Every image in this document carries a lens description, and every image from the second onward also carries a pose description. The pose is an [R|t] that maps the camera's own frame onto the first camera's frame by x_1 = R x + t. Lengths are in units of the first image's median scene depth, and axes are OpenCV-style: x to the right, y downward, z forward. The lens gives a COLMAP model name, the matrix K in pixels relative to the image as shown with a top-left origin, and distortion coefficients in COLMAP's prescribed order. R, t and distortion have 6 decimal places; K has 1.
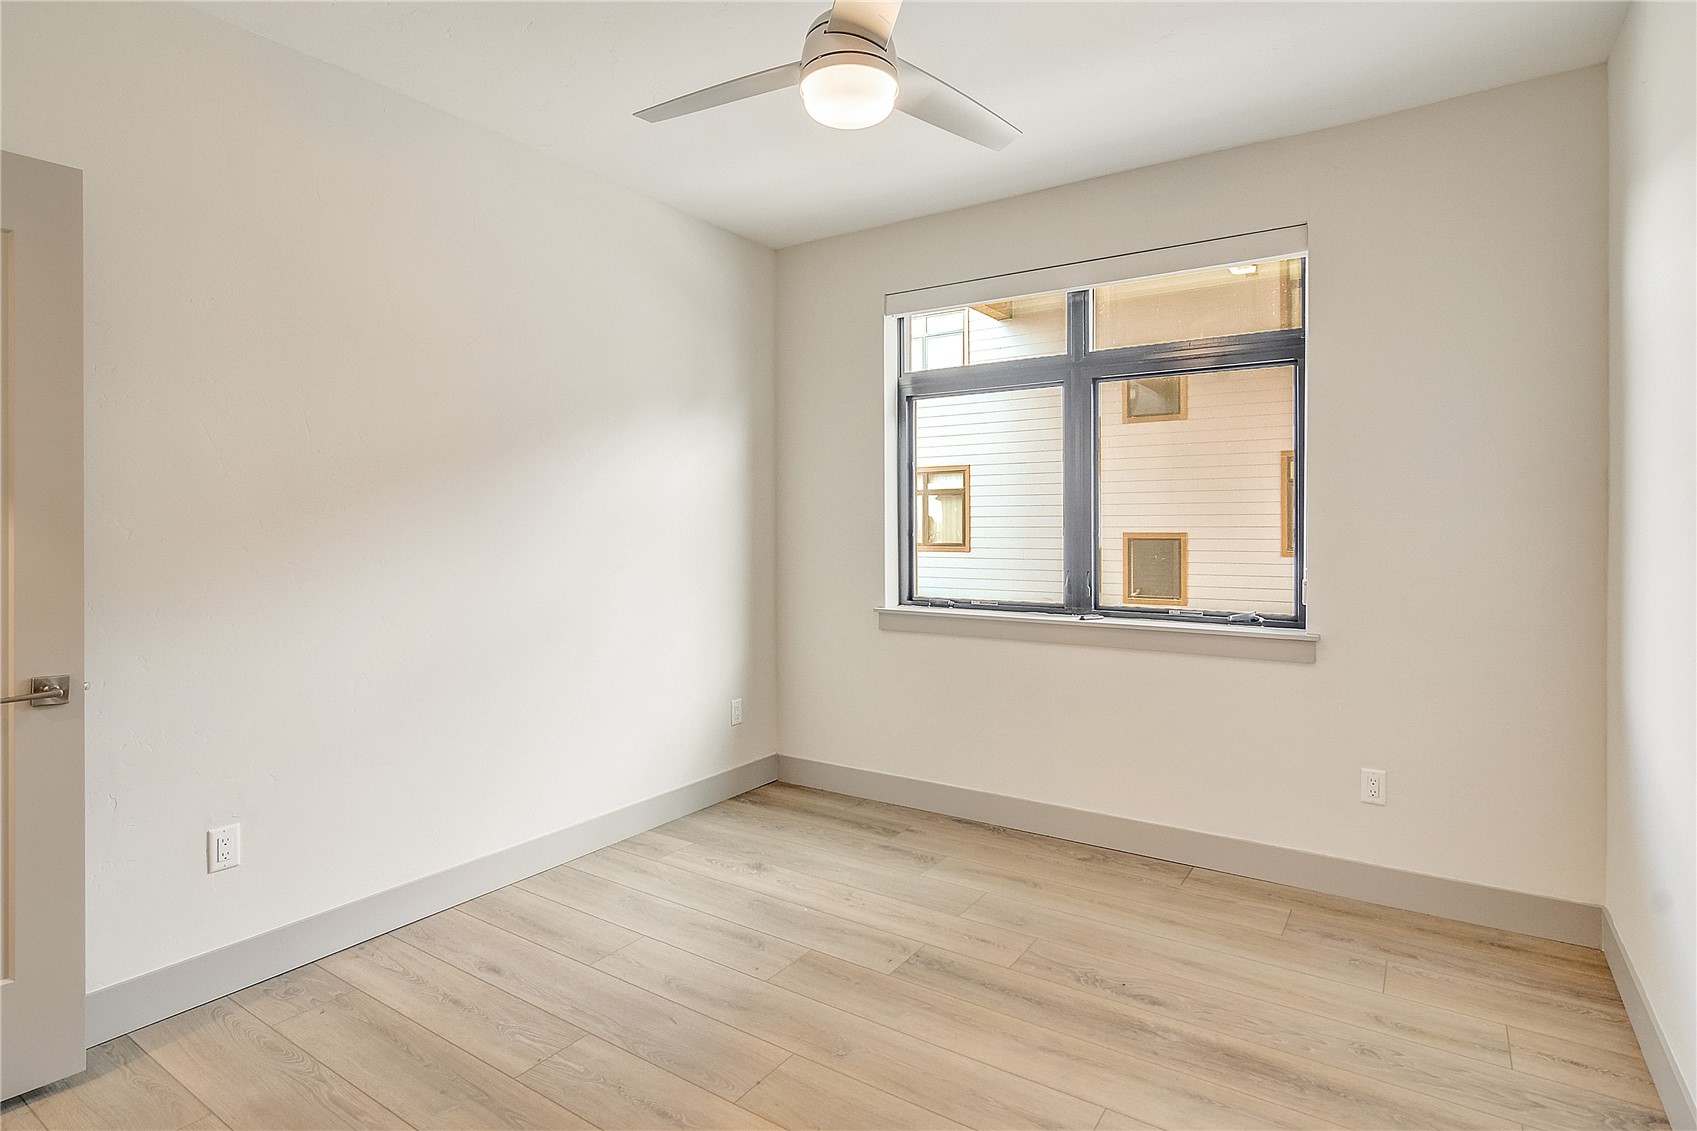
lens RADIAL K [[875.2, 0, 848.0], [0, 875.2, 525.2], [0, 0, 1]] dist [-0.000221, 0.000549]
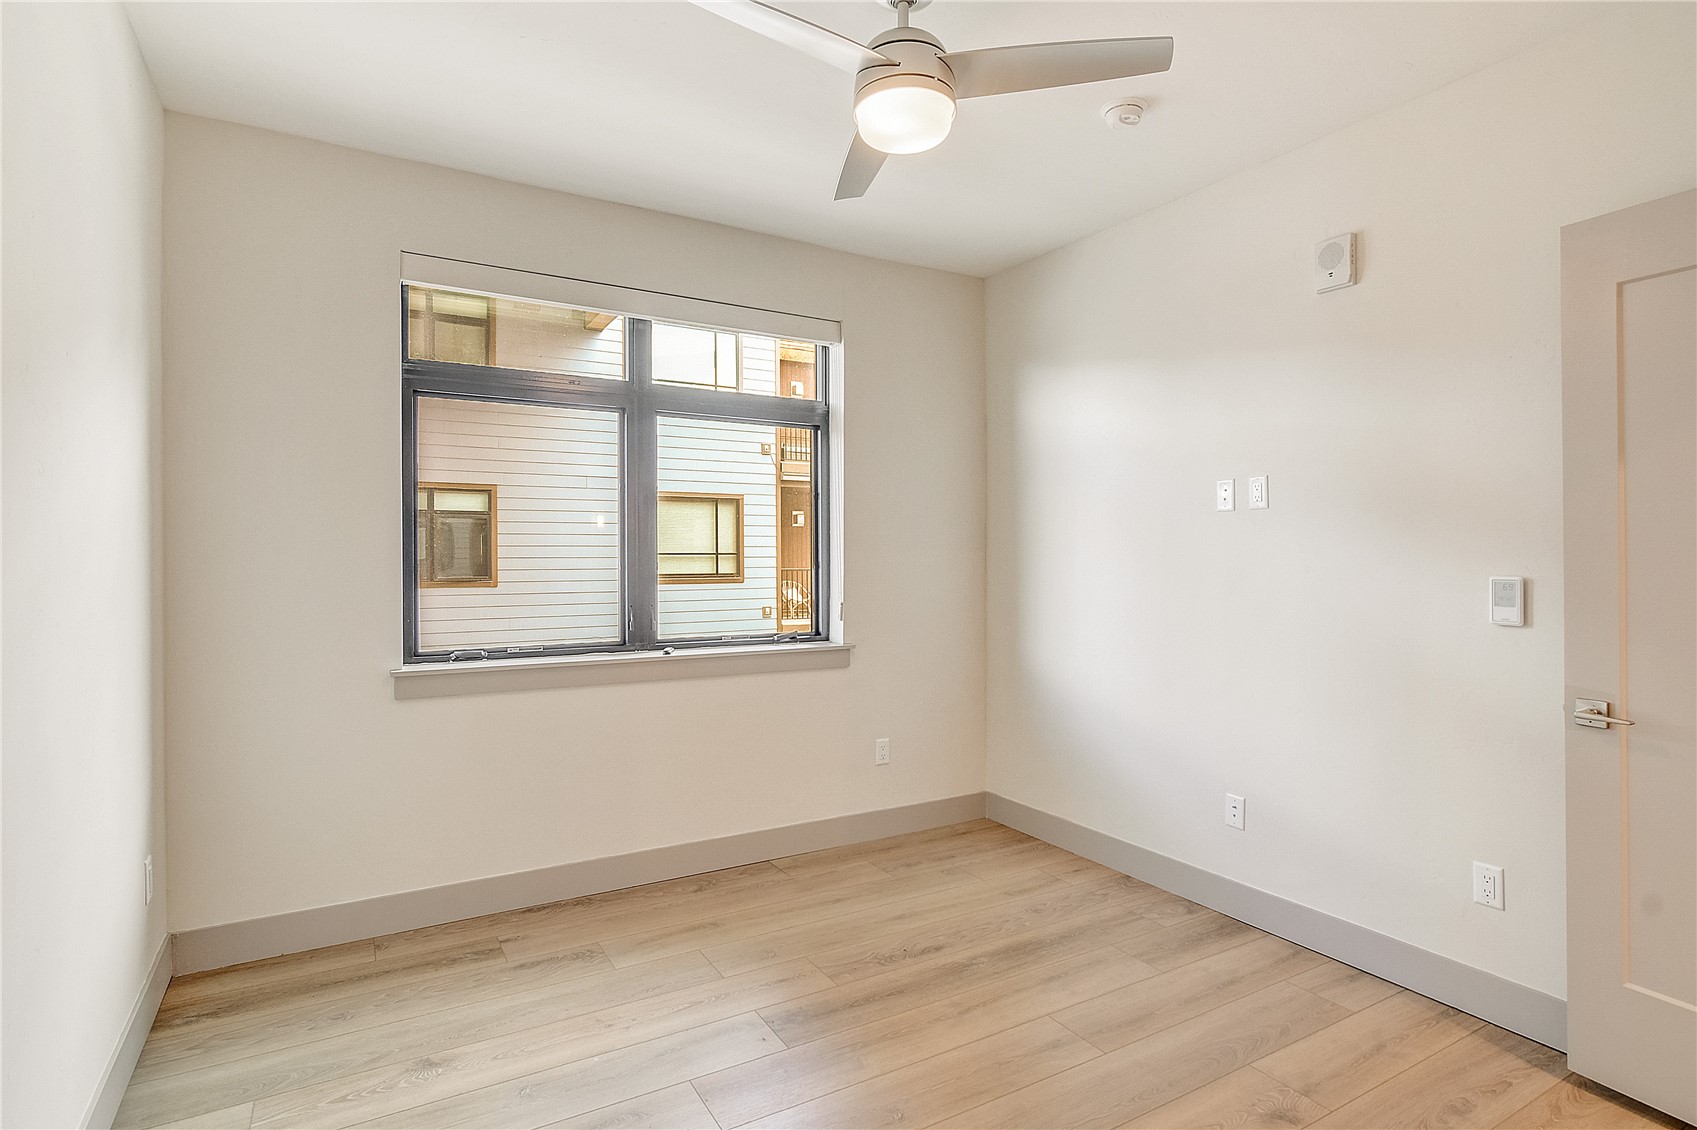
lens RADIAL K [[872.1, 0, 847.2], [0, 872.1, 550.2], [0, 0, 1]] dist [-0.000294, 0.000386]
pose [[0.429856, 0.011290, 0.902827, -0.584665], [0.001799, 0.999909, -0.013360, 0.005168], [-0.902895, 0.007368, 0.429797, 0.426620]]
